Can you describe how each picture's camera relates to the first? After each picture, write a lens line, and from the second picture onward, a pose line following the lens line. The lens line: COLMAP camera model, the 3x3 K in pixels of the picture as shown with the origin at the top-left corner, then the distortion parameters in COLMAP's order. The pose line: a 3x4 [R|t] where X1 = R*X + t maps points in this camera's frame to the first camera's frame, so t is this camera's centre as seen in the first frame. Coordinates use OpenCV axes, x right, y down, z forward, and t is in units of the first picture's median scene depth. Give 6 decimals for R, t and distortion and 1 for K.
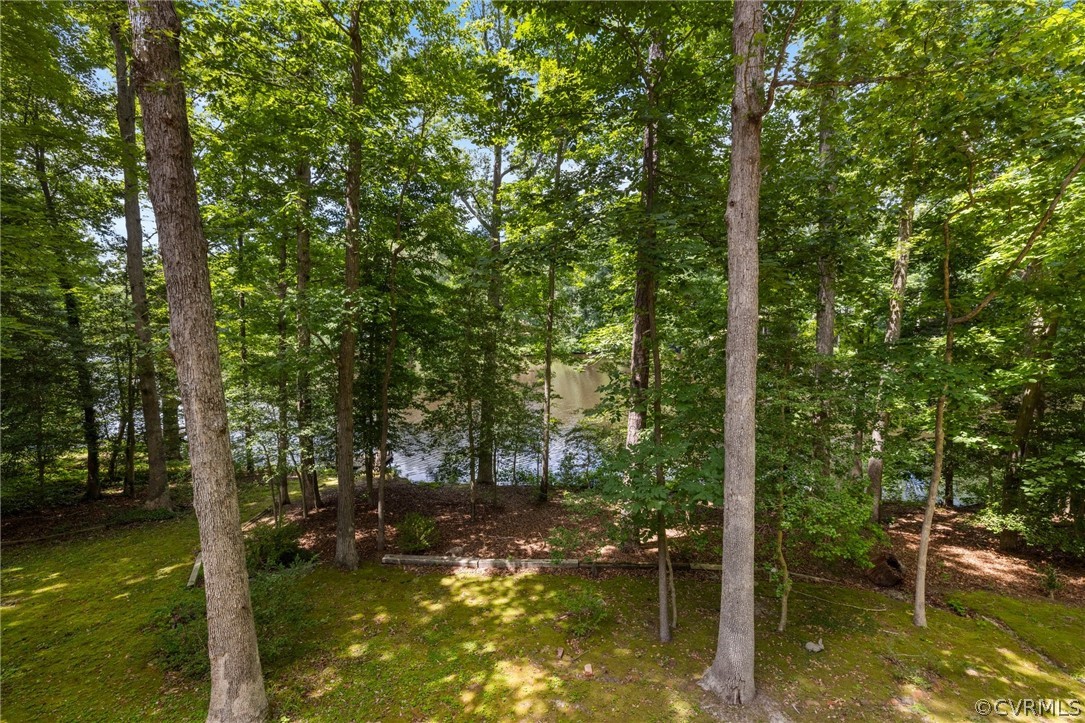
lens RADIAL K [[453.2, 0, 538.2], [0, 453.2, 357.3], [0, 0, 1]] dist [-0.000239, -0.000278]
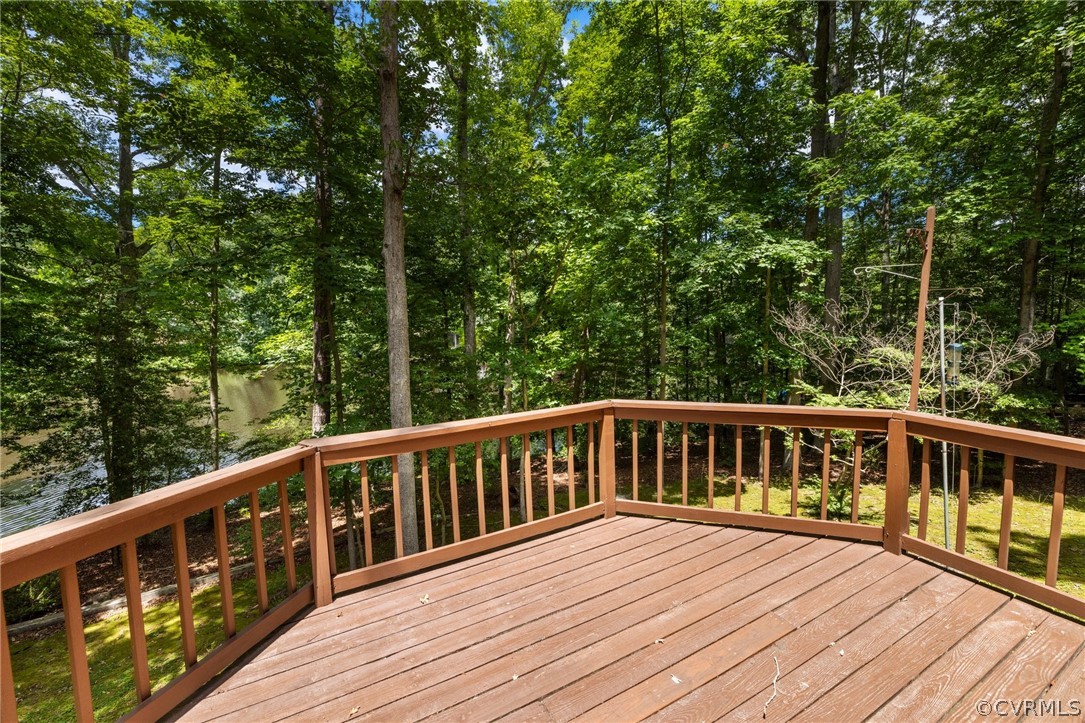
lens RADIAL K [[448.4, 0, 537.1], [0, 448.4, 352.7], [0, 0, 1]] dist [-0.000558, 0.000015]
pose [[0.782162, -0.036308, 0.622016, -0.036192], [0.051167, 0.998672, -0.006047, 0.012331], [-0.620971, 0.036556, 0.782981, -0.154202]]
